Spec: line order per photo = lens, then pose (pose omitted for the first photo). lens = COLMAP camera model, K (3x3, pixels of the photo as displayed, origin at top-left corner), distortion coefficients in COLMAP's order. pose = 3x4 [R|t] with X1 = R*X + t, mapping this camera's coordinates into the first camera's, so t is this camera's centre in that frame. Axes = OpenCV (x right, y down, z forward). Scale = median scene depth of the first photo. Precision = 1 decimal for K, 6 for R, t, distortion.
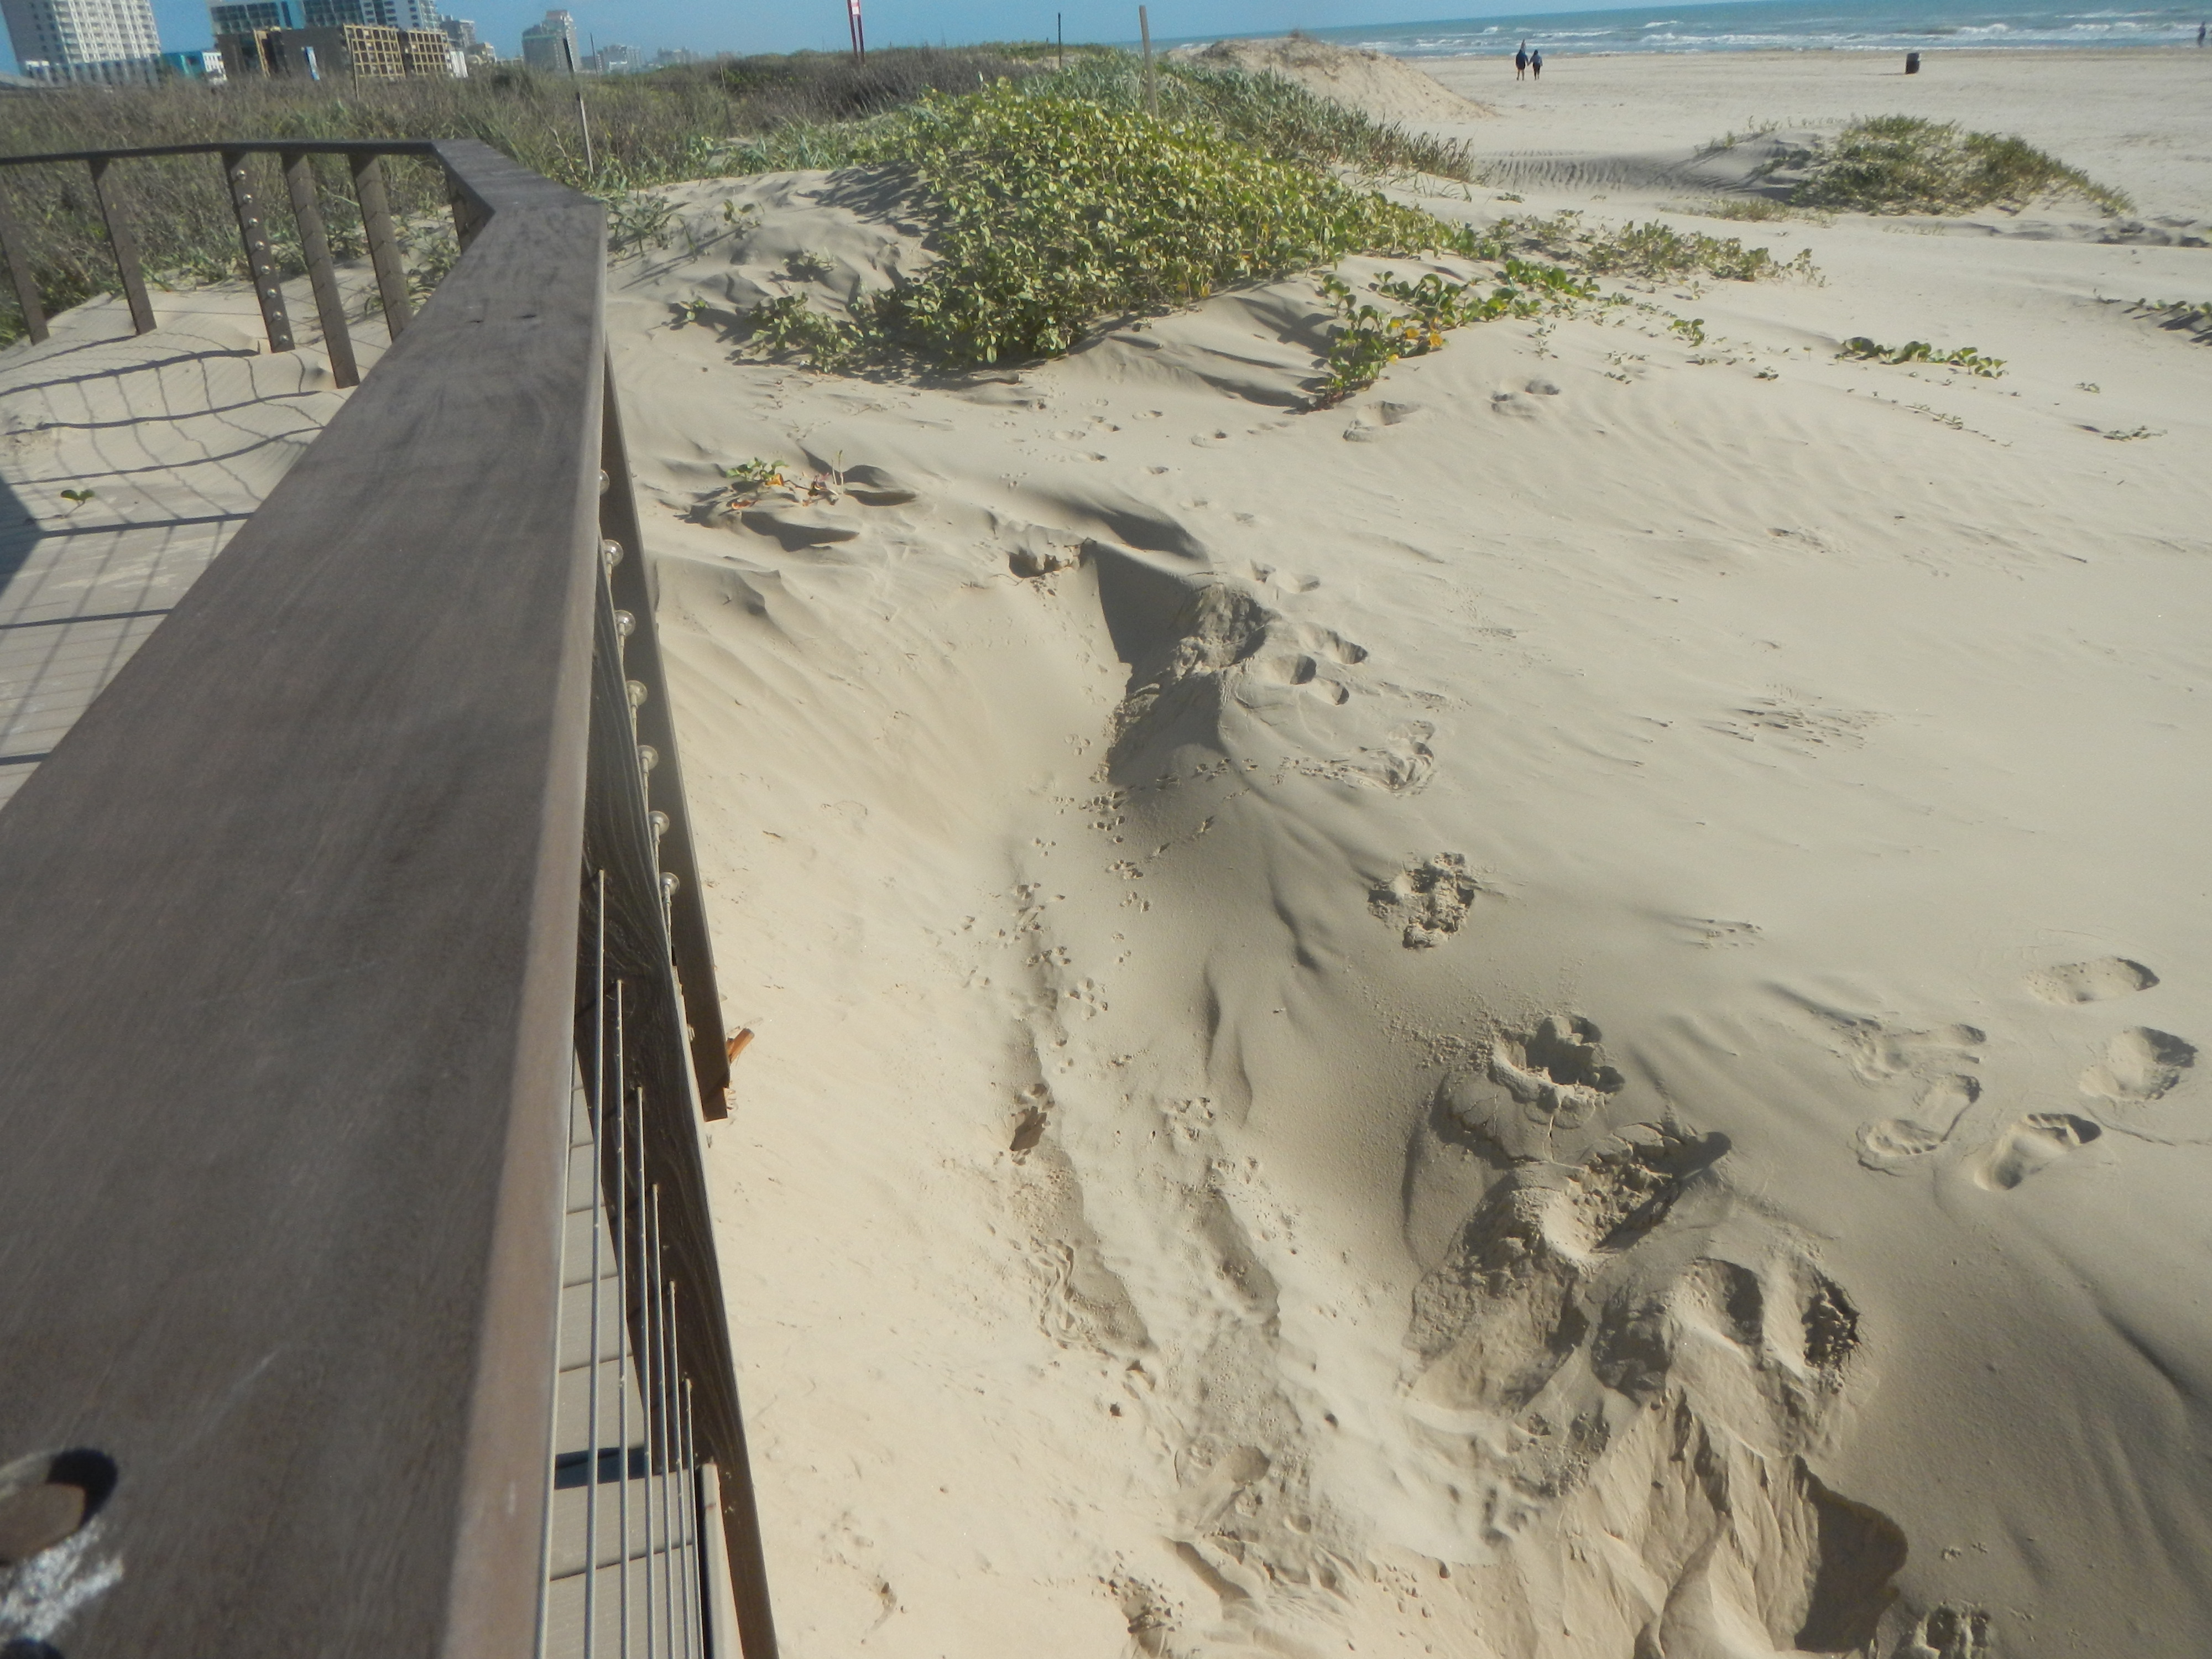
lens RADIAL K [[1916.5, 0, 1168.6], [0, 1916.5, 822.4], [0, 0, 1]] dist [0.012248, -0.012497]
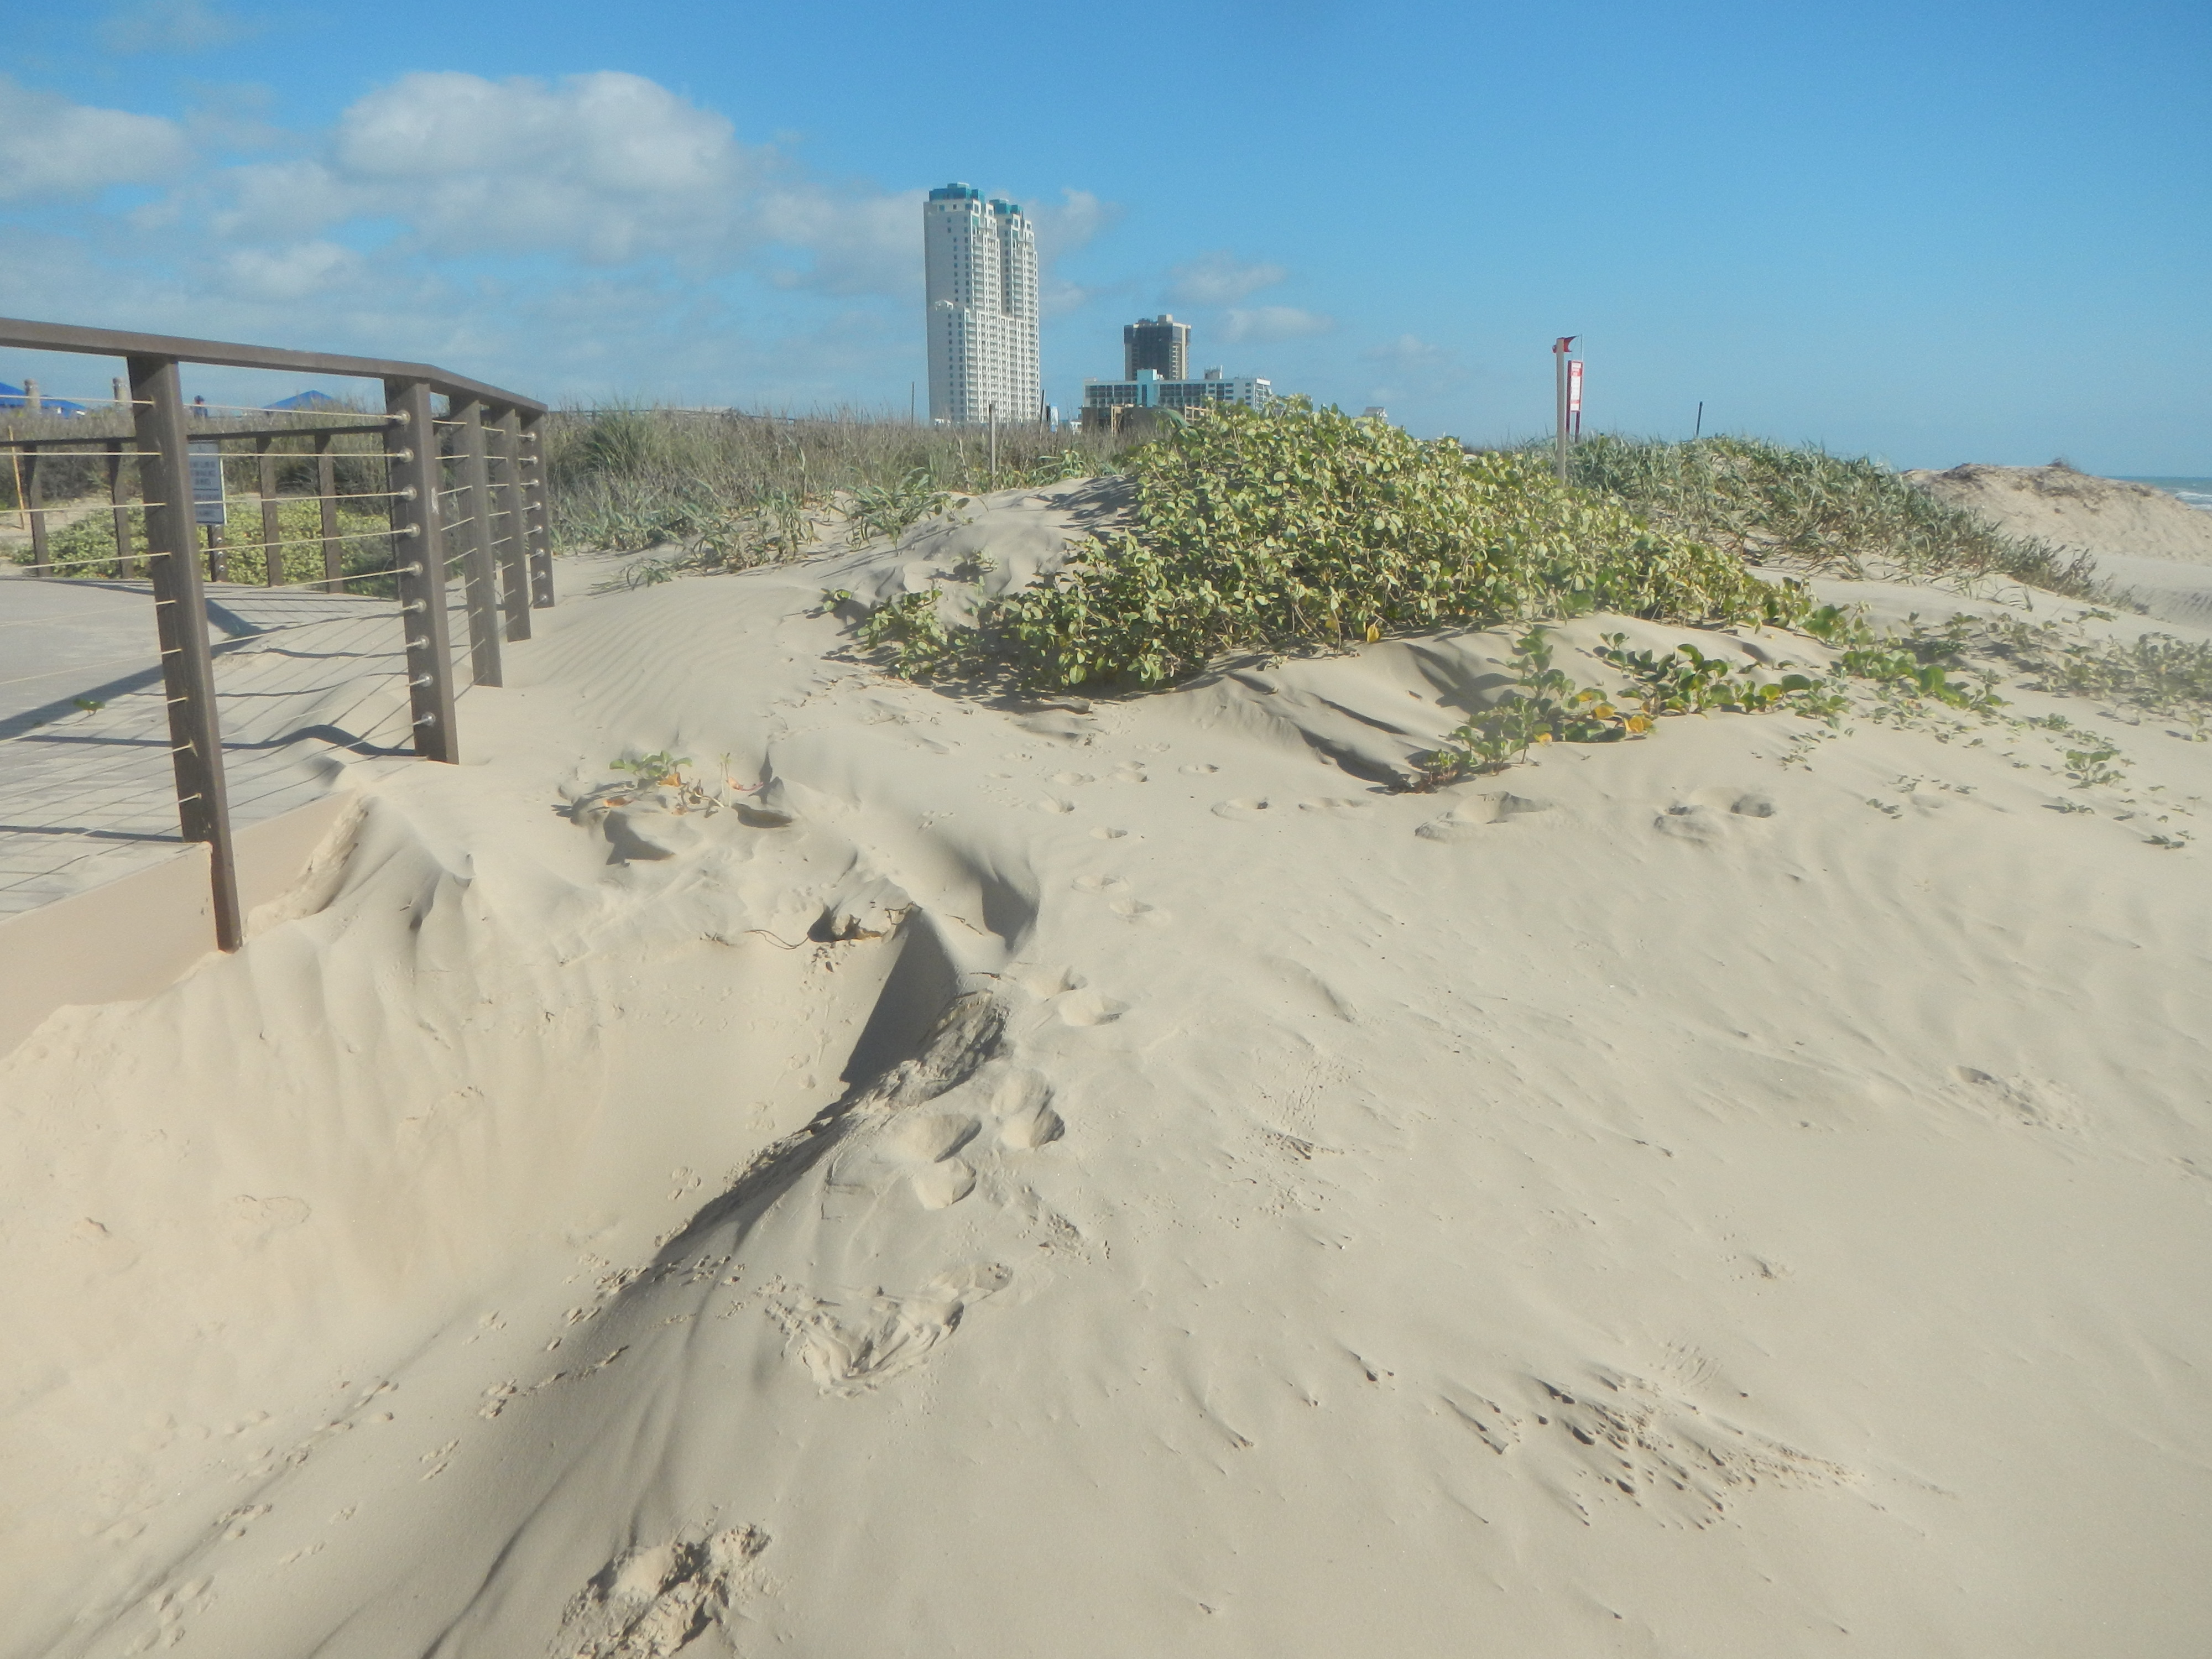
lens RADIAL K [[1916.5, 0, 1168.6], [0, 1916.5, 822.4], [0, 0, 1]] dist [0.012248, -0.012497]
pose [[0.915513, 0.136977, -0.378251, 0.257881], [-0.209235, 0.965196, -0.156901, -0.069401], [0.343595, 0.222788, 0.912309, 0.302965]]
